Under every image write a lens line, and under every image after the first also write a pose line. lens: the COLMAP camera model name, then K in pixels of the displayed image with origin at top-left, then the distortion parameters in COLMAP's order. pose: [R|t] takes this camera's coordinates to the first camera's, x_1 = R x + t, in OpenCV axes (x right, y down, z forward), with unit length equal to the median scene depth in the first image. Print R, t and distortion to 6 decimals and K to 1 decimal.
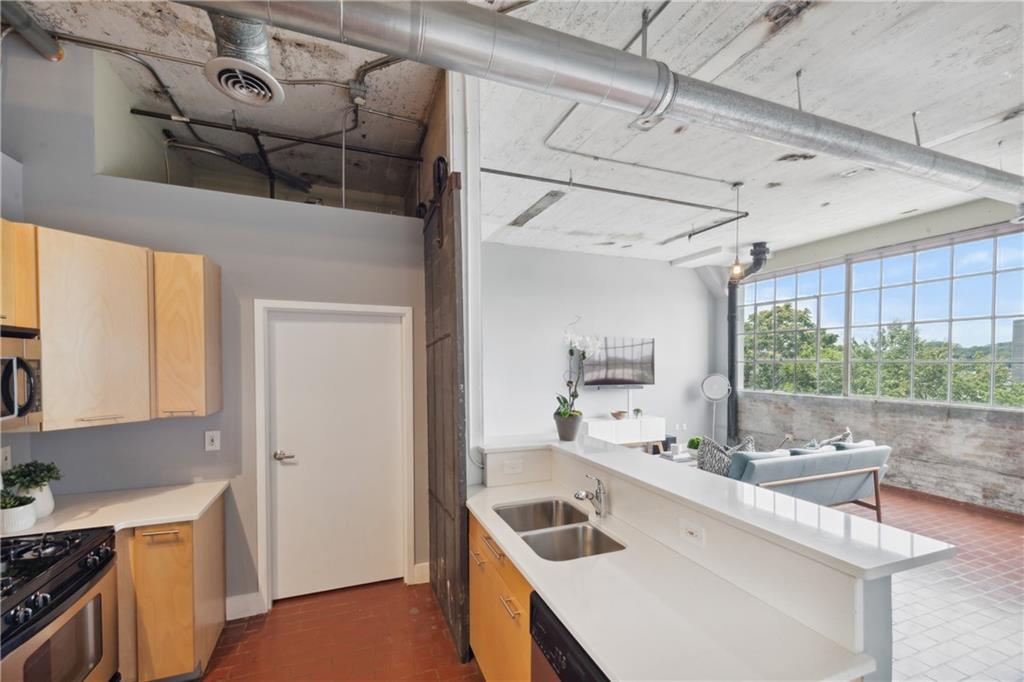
lens RADIAL K [[415.2, 0, 502.1], [0, 415.2, 375.1], [0, 0, 1]] dist [0.012655, -0.003770]
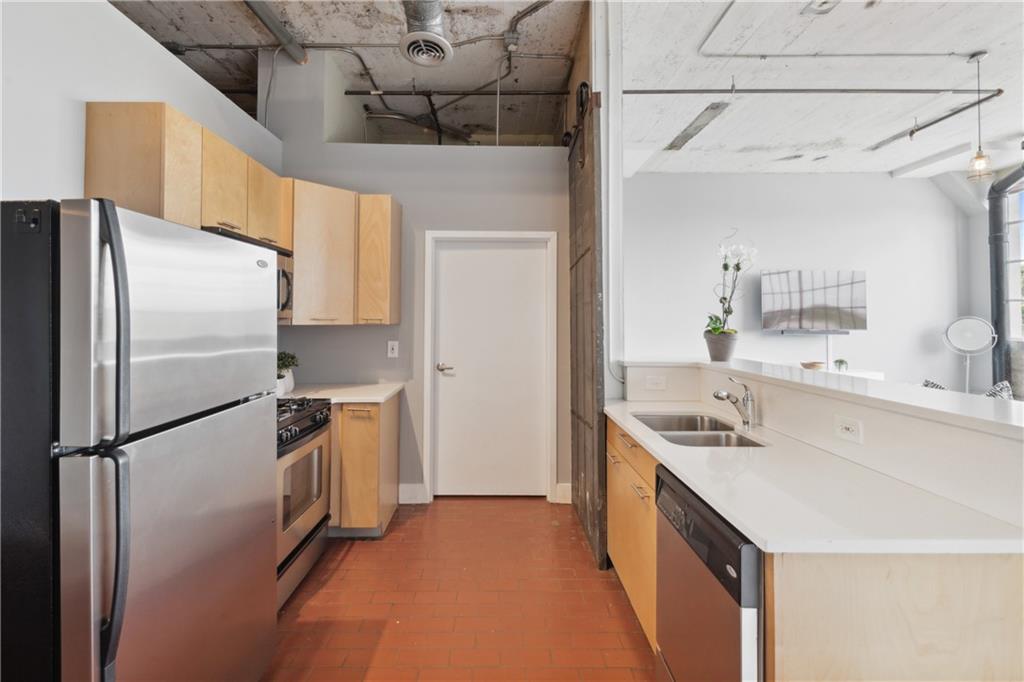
lens RADIAL K [[455.6, 0, 499.3], [0, 455.6, 318.9], [0, 0, 1]] dist [0.019185, -0.007217]
pose [[0.936151, 0.001443, -0.351595, 0.053449], [-0.015864, 0.999146, -0.038140, 0.106483], [0.351240, 0.041283, 0.935375, -0.118479]]
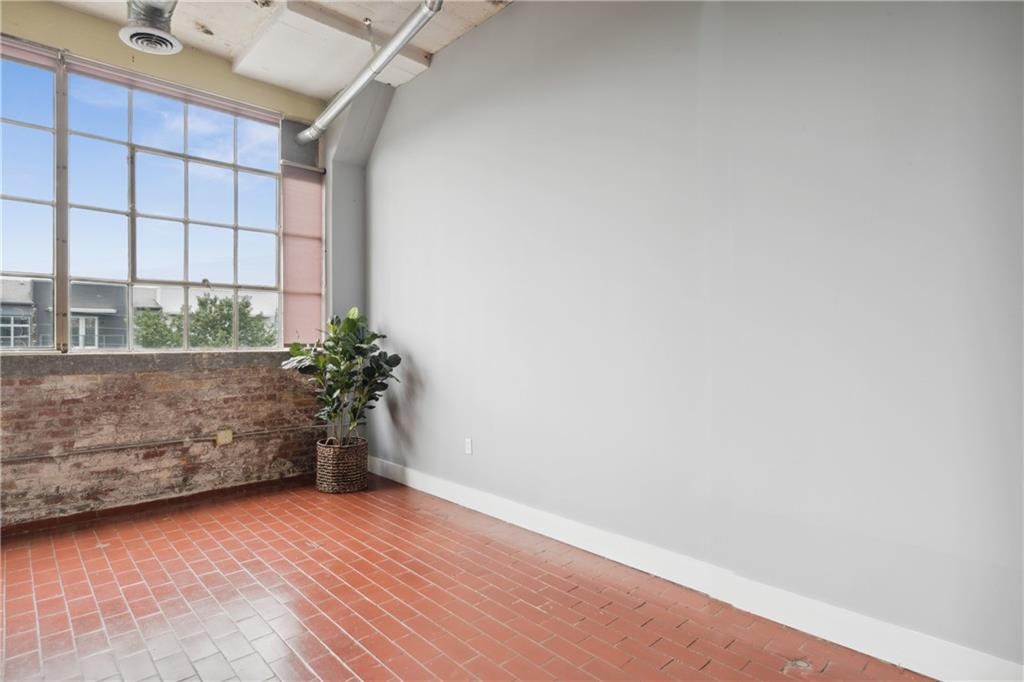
lens RADIAL K [[521.8, 0, 512.0], [0, 521.8, 341.0], [0, 0, 1]] dist [0.000042, -0.000178]
pose [[-0.400793, -0.003024, 0.916164, 0.345401], [0.028403, 0.999473, 0.015725, 0.104923], [-0.915728, 0.032324, -0.400496, 0.921676]]
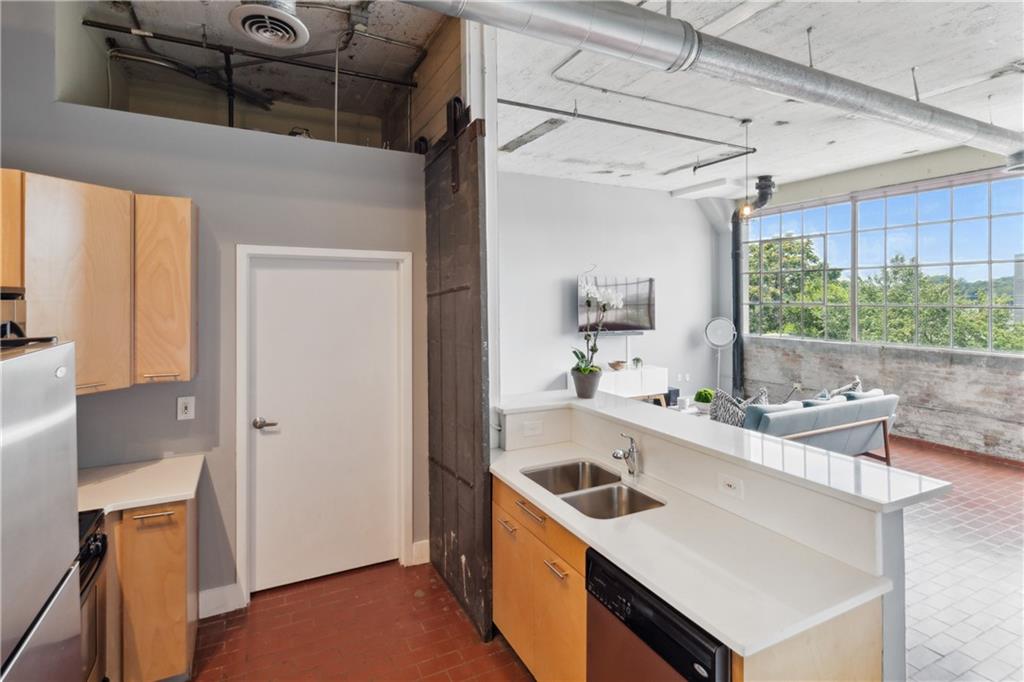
lens RADIAL K [[518.0, 0, 514.8], [0, 518.0, 303.0], [0, 0, 1]] dist [0.009493, -0.000908]
pose [[0.993184, -0.002507, 0.116527, -0.132285], [0.004826, 0.999796, -0.019619, -0.033005], [-0.116454, 0.020048, 0.992994, -0.138737]]
